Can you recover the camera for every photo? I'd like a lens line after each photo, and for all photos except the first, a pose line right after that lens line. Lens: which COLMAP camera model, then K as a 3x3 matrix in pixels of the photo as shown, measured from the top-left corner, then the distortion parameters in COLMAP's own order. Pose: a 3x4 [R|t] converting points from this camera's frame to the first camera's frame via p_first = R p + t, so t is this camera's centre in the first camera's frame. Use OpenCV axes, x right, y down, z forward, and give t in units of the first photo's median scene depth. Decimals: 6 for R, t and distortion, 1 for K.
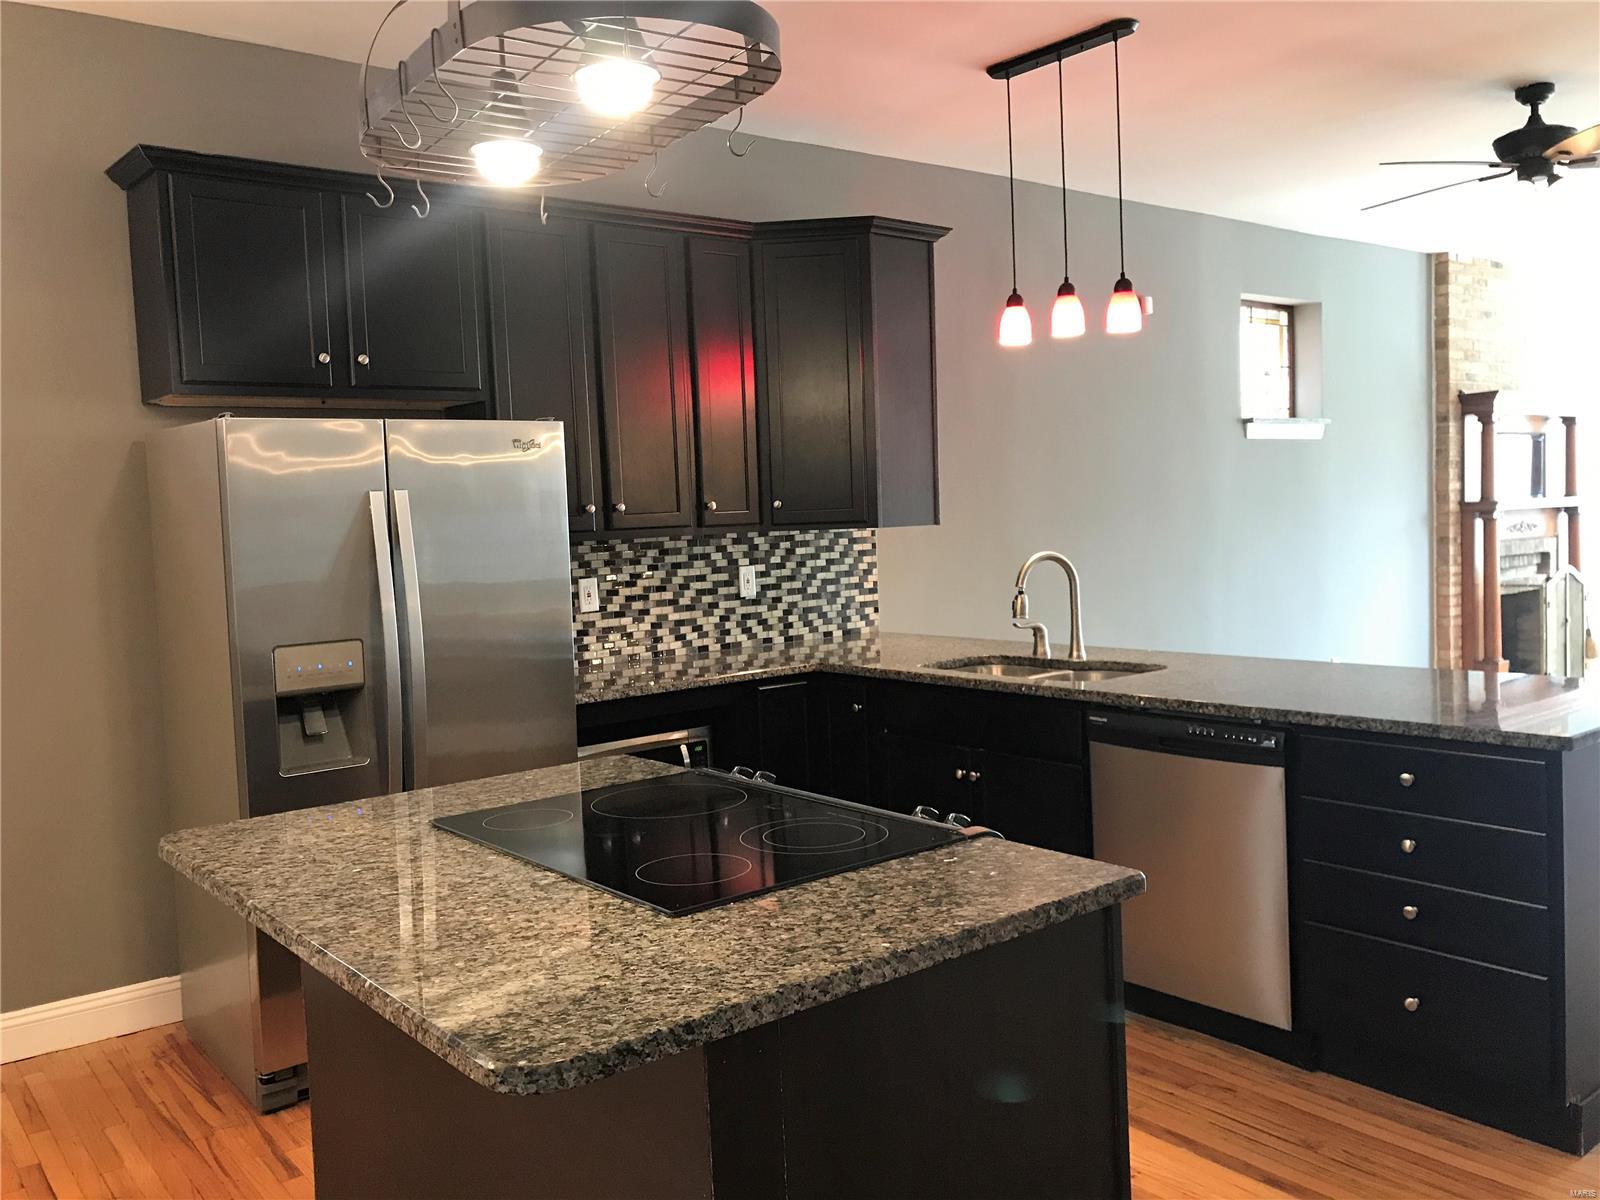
lens RADIAL K [[1317.7, 0, 803.4], [0, 1317.7, 593.5], [0, 0, 1]] dist [0.060338, -0.097909]
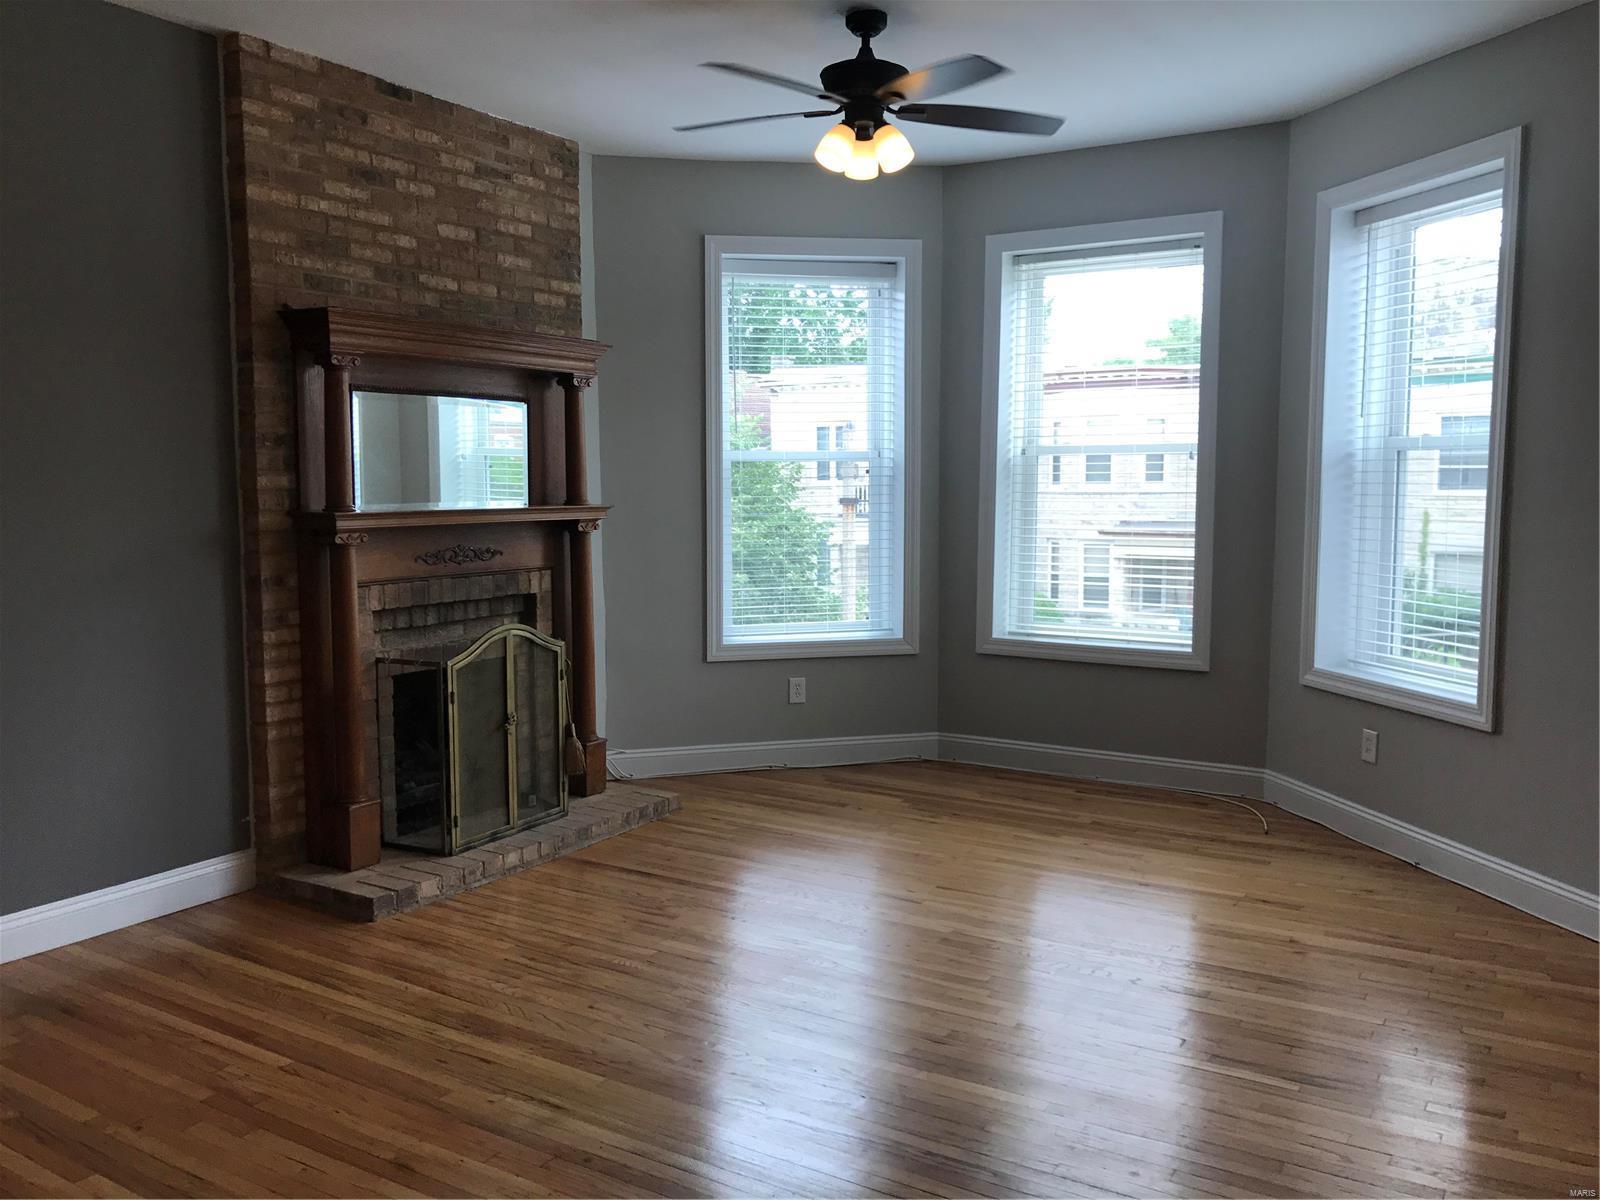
lens RADIAL K [[1317.7, 0, 827.9], [0, 1317.7, 594.4], [0, 0, 1]] dist [0.060338, -0.097909]
pose [[0.937541, 0.003750, 0.347855, 0.515117], [-0.012535, 0.999657, 0.023006, -0.050657], [-0.347649, -0.025929, 0.937266, 0.418945]]
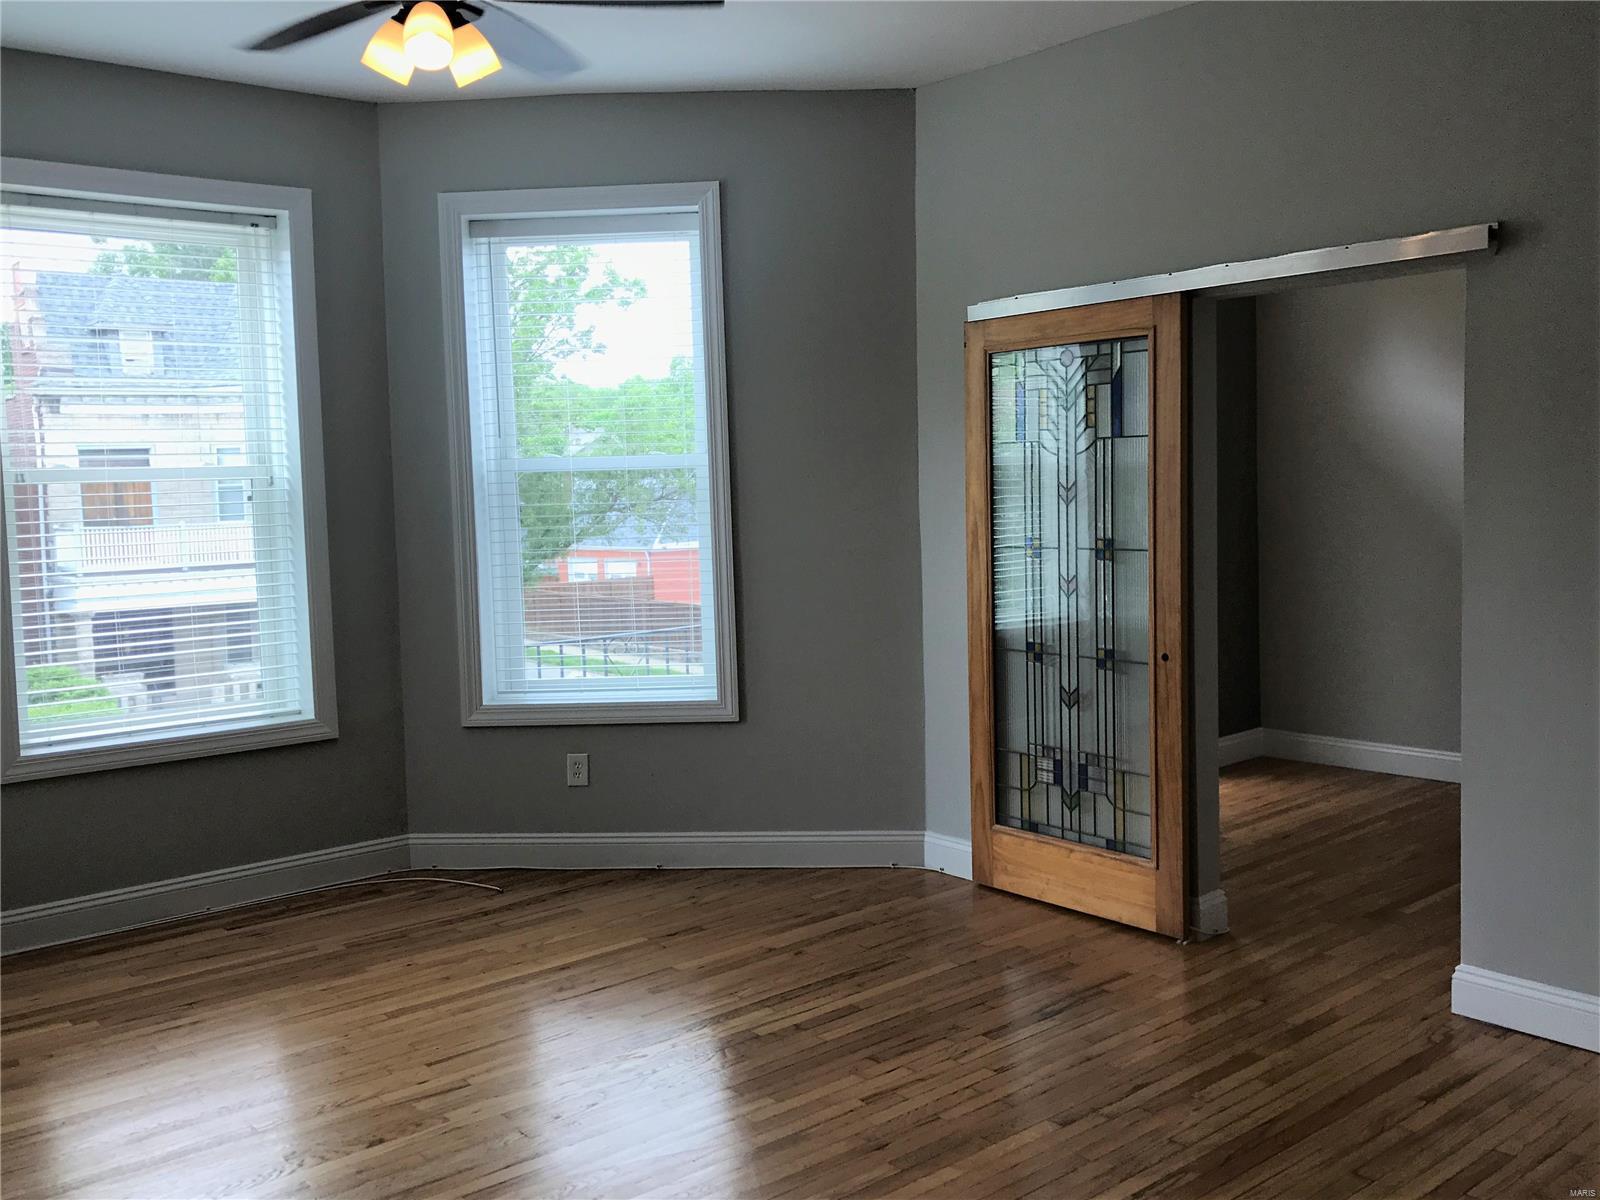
lens RADIAL K [[1427.4, 0, 794.6], [0, 1427.4, 583.5], [0, 0, 1]] dist [0.008344, -0.009372]
pose [[-0.021642, -0.031229, 0.999278, 0.313981], [0.091804, 0.995227, 0.033091, -0.066415], [-0.995542, 0.092454, -0.018672, 0.812222]]
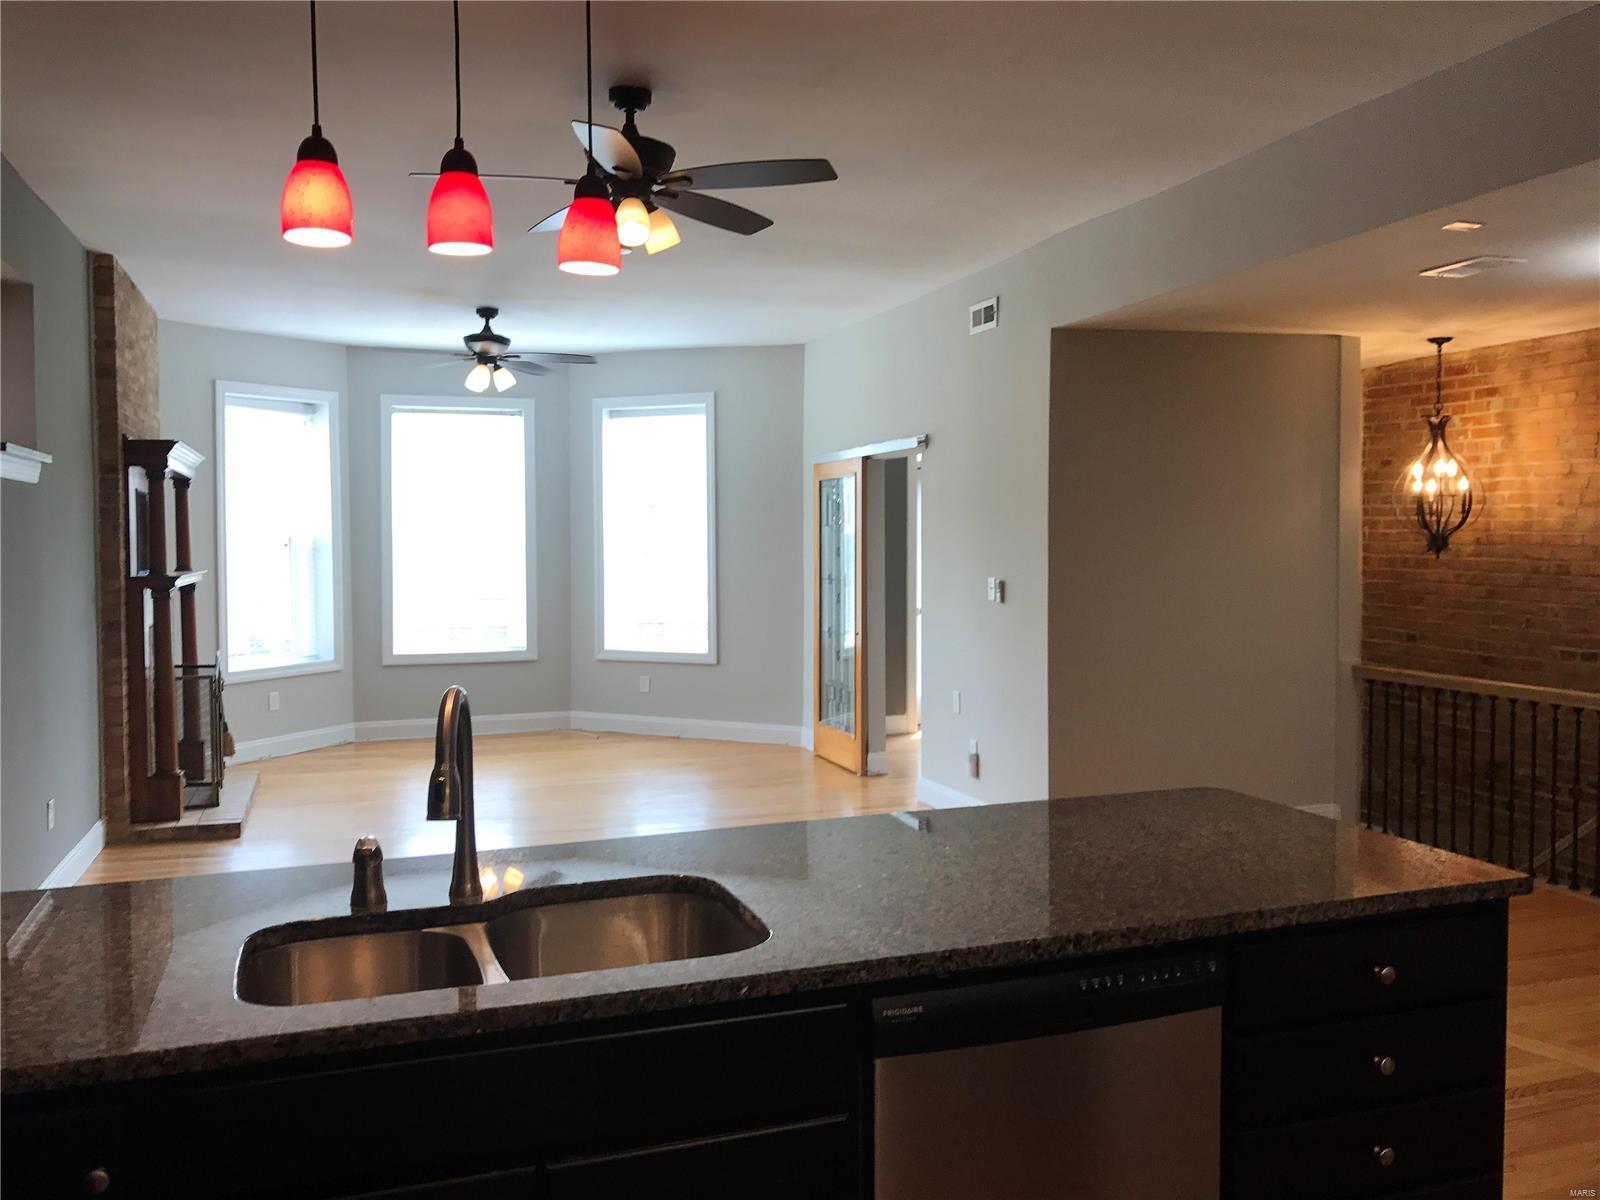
lens RADIAL K [[1317.7, 0, 822.7], [0, 1317.7, 577.2], [0, 0, 1]] dist [0.060338, -0.097909]
pose [[0.325300, 0.008400, 0.945574, -0.115621], [0.052525, 0.998256, -0.026938, -0.025543], [-0.944151, 0.058430, 0.324291, 0.360627]]
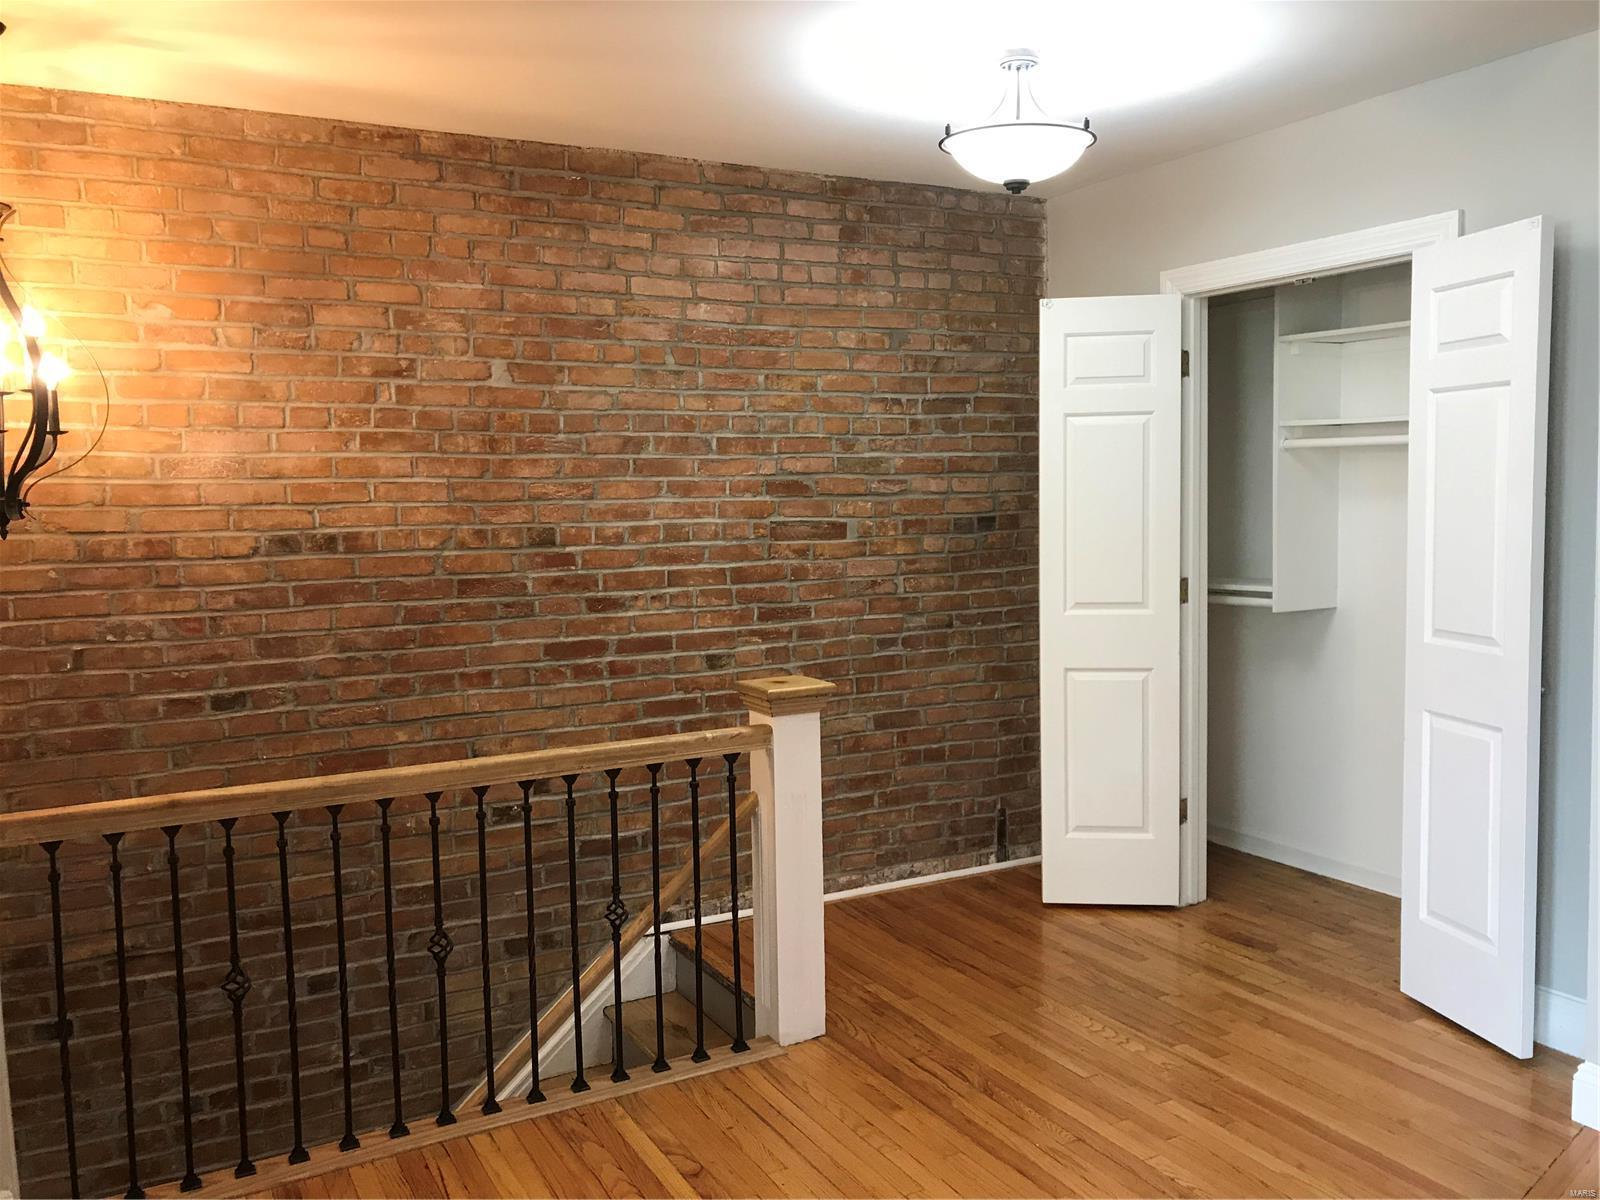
lens RADIAL K [[1317.7, 0, 805.7], [0, 1317.7, 588.4], [0, 0, 1]] dist [0.060338, -0.097909]
pose [[-0.981781, 0.045294, 0.184539, 0.513311], [0.069950, 0.989126, 0.129368, -0.057071], [-0.176673, 0.139919, -0.974274, 0.582766]]
